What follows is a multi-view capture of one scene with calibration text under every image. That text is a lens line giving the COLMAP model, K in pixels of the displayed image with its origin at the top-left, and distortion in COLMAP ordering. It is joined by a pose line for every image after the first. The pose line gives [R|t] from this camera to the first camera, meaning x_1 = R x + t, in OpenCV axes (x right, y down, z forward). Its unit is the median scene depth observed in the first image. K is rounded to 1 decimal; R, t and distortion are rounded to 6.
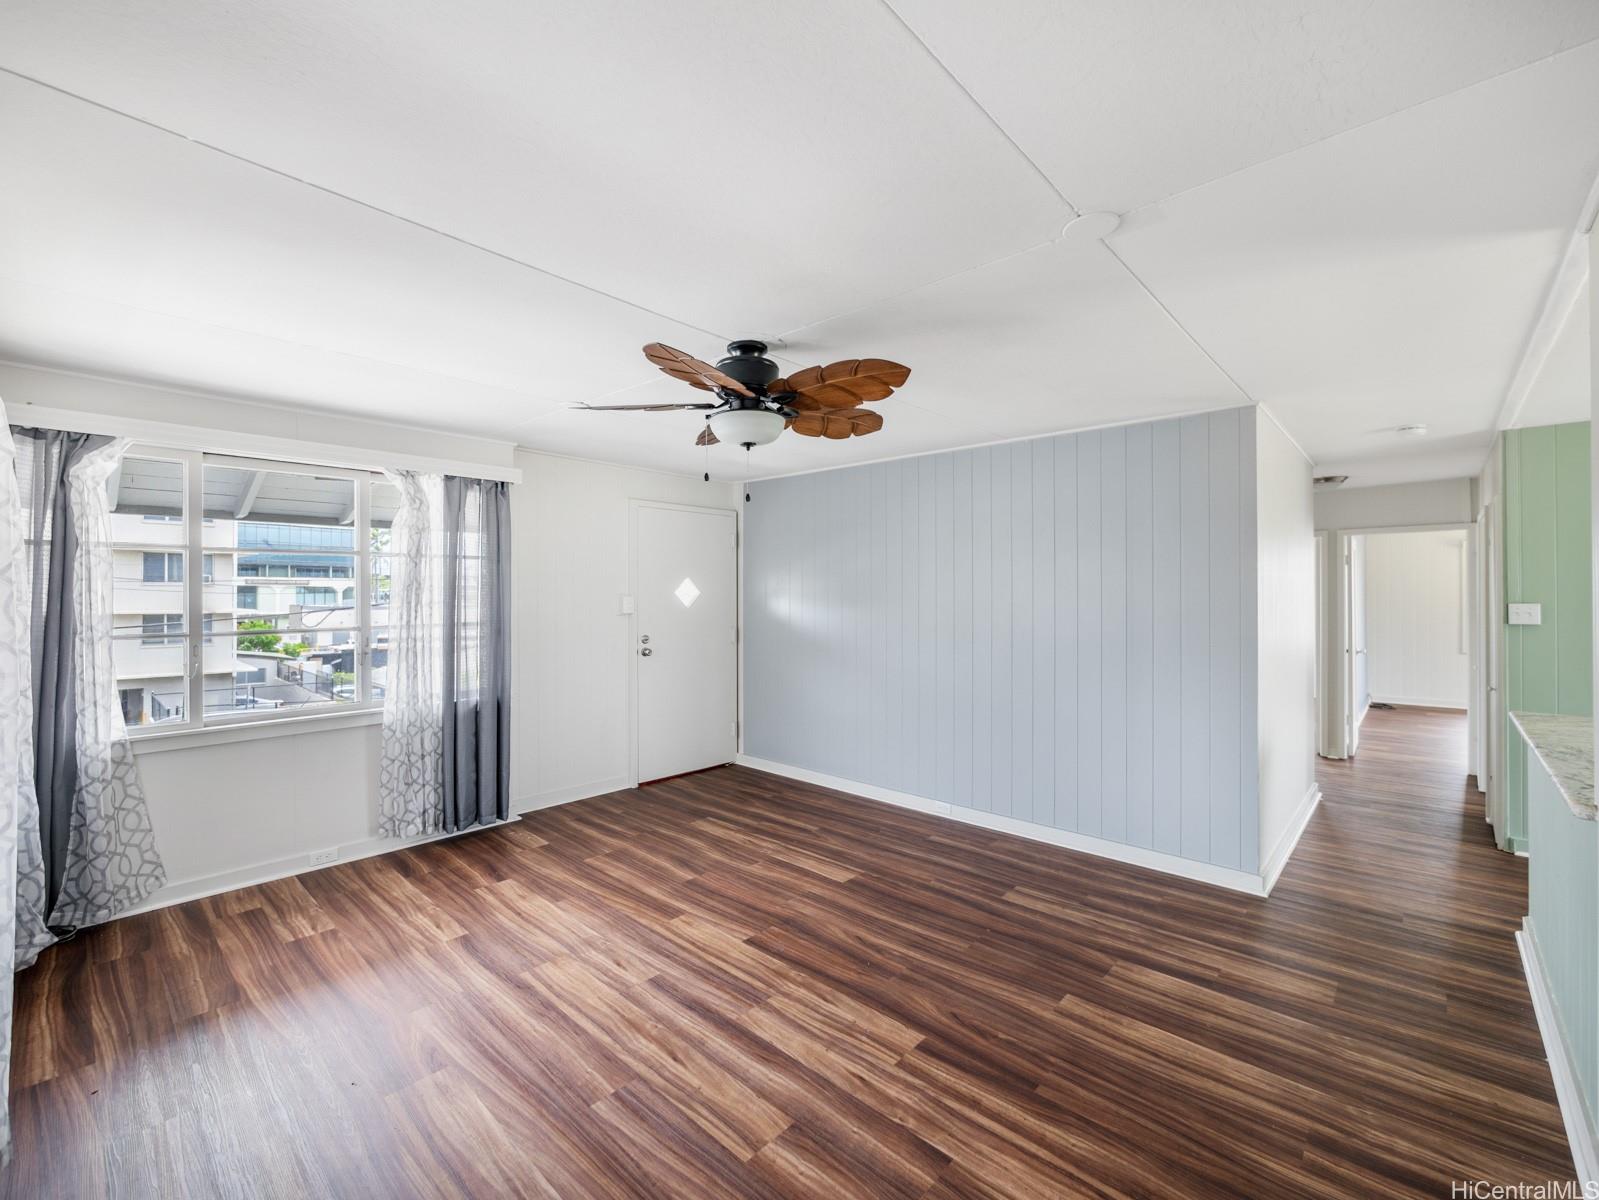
lens RADIAL K [[676.9, 0, 797.3], [0, 676.9, 594.9], [0, 0, 1]] dist [-0.002628, -0.000377]
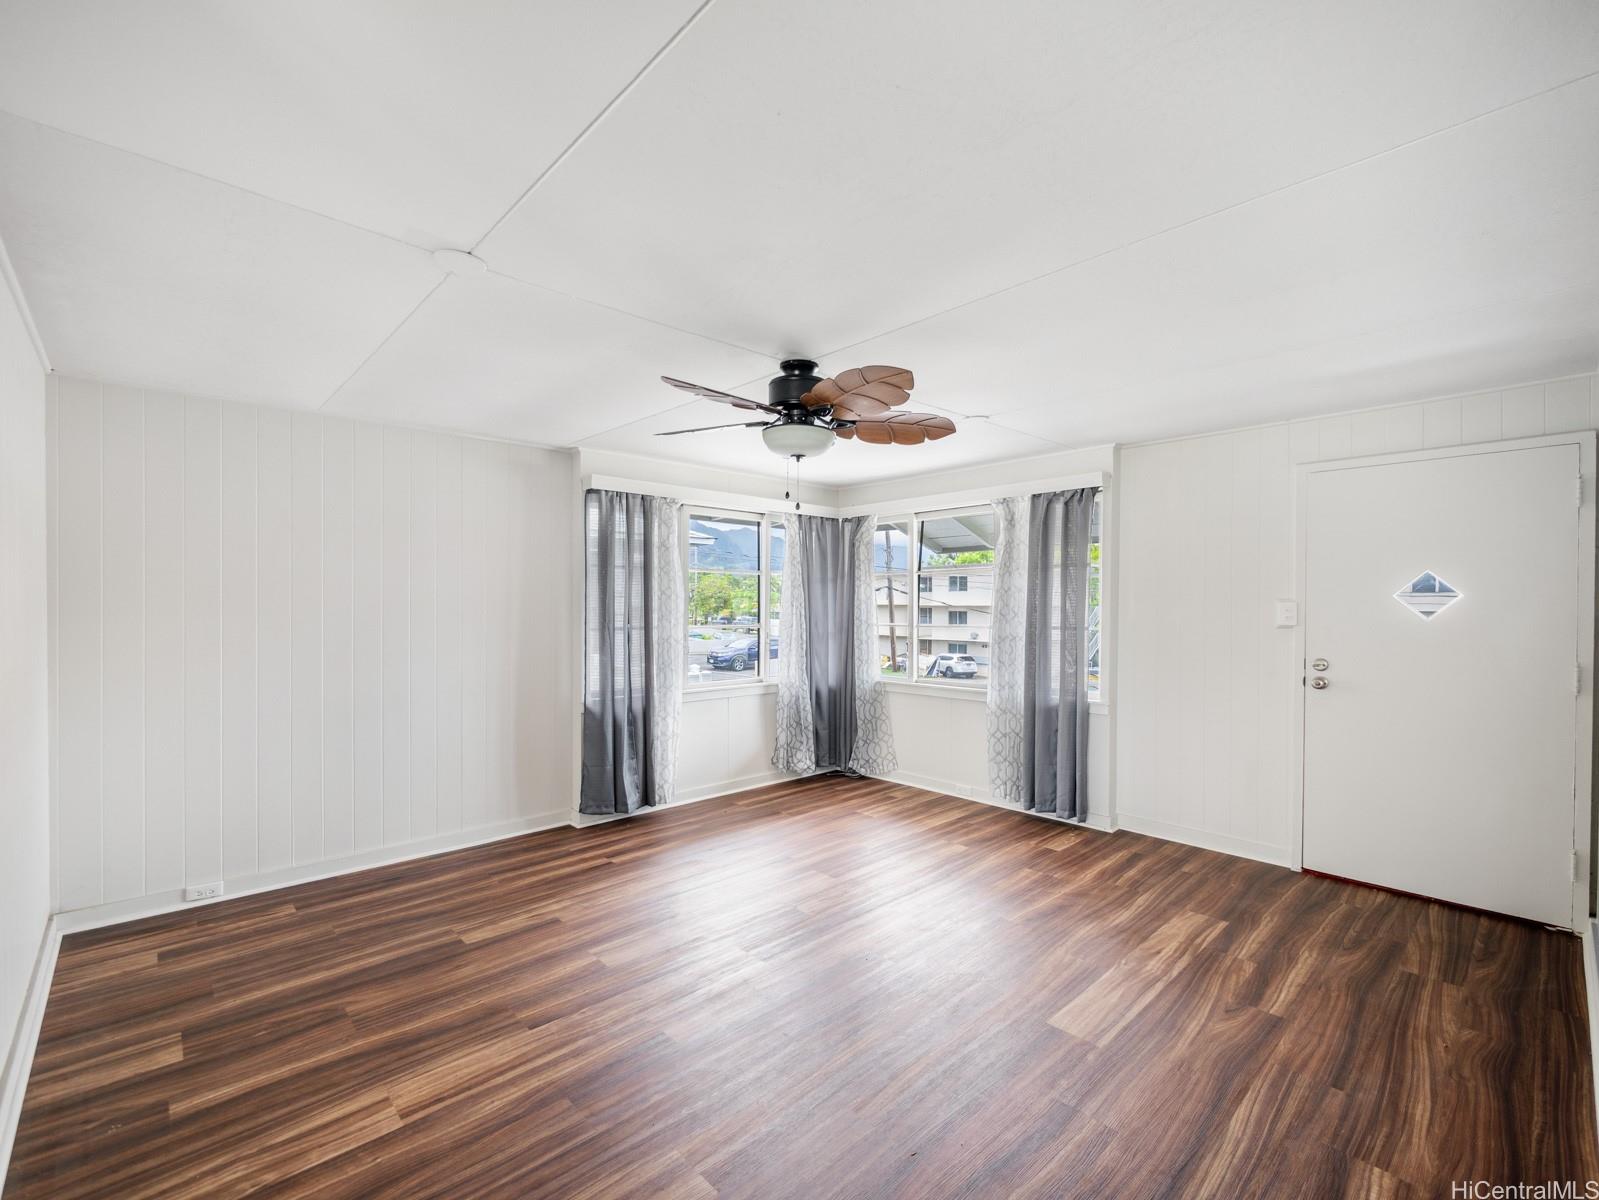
lens RADIAL K [[671.4, 0, 798.1], [0, 671.4, 605.1], [0, 0, 1]] dist [-0.000377, -0.000080]
pose [[-0.041670, -0.000748, -0.999131, 0.646120], [-0.002064, 0.999998, -0.000663, 0.010142], [0.999129, 0.002035, -0.041671, 0.677587]]
